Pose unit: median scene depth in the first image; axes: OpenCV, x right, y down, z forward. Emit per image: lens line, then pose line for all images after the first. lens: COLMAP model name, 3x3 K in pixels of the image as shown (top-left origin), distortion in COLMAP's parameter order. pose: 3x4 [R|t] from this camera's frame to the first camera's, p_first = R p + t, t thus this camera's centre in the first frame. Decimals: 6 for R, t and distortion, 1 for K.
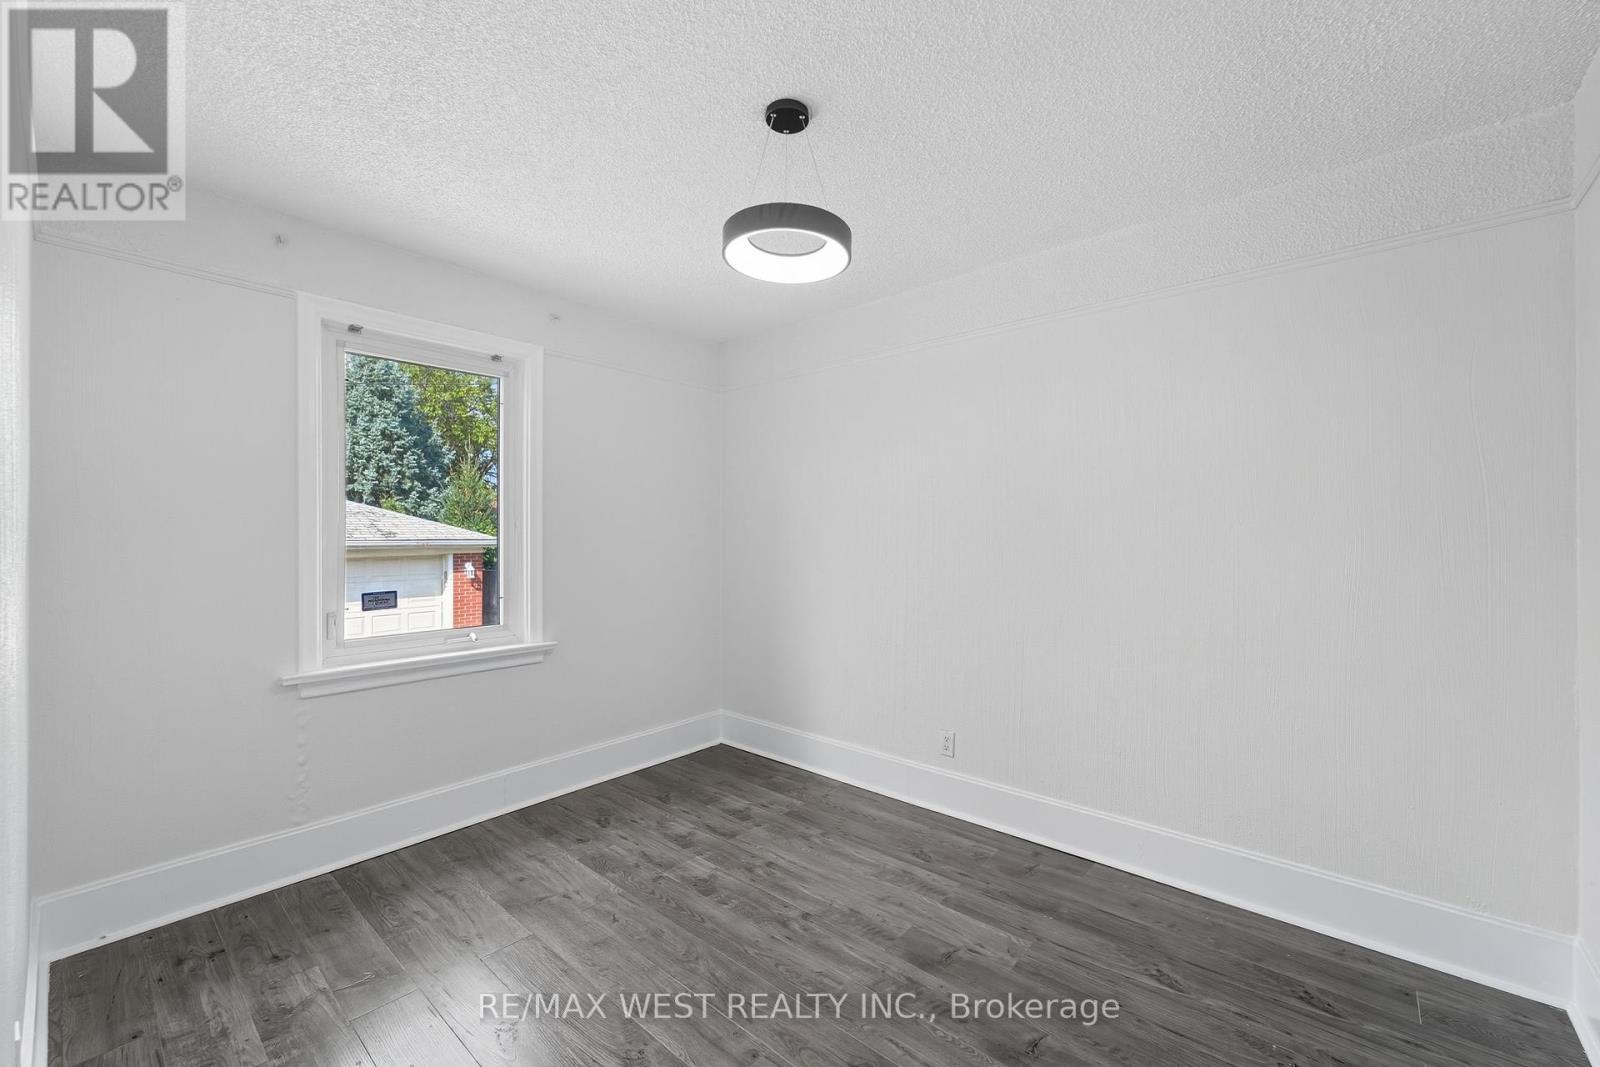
lens RADIAL K [[610.1, 0, 849.4], [0, 610.1, 535.2], [0, 0, 1]] dist [0.018388, -0.000221]
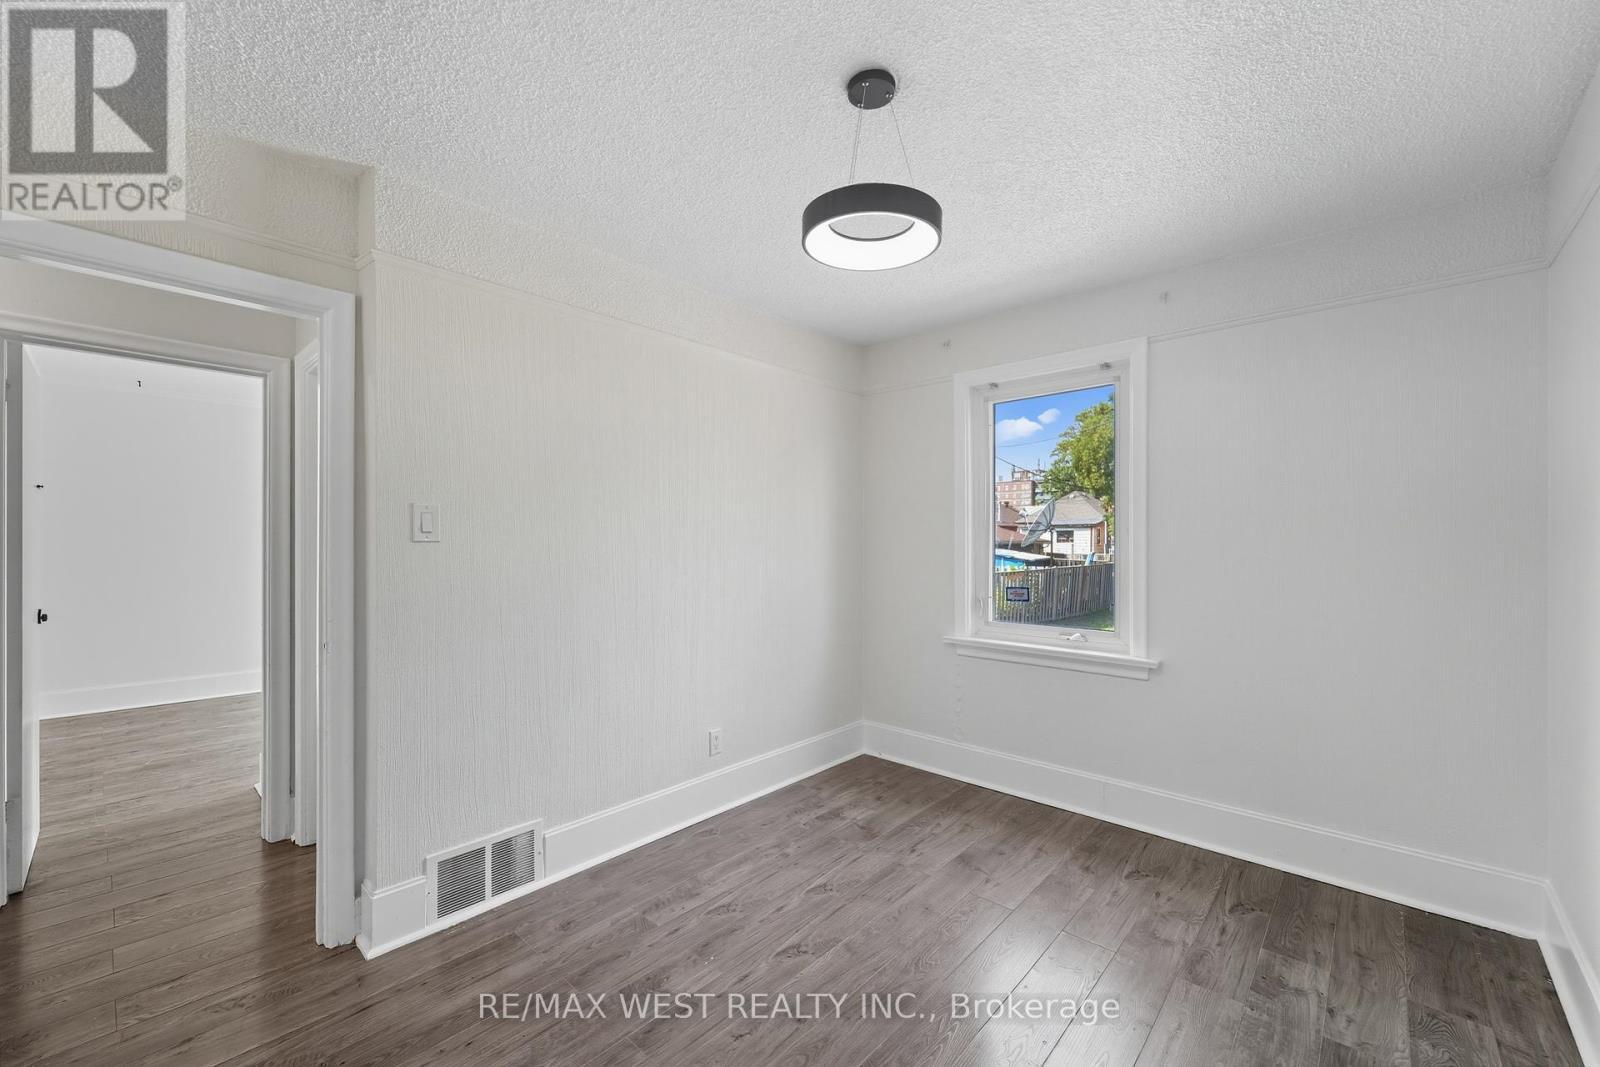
lens RADIAL K [[642.9, 0, 803.8], [0, 642.9, 541.0], [0, 0, 1]] dist [-0.001689, -0.000635]
pose [[-0.028846, 0.006906, -0.999560, 0.556155], [0.006275, 0.999958, 0.006728, -0.013200], [0.999564, -0.006078, -0.028888, 0.603254]]
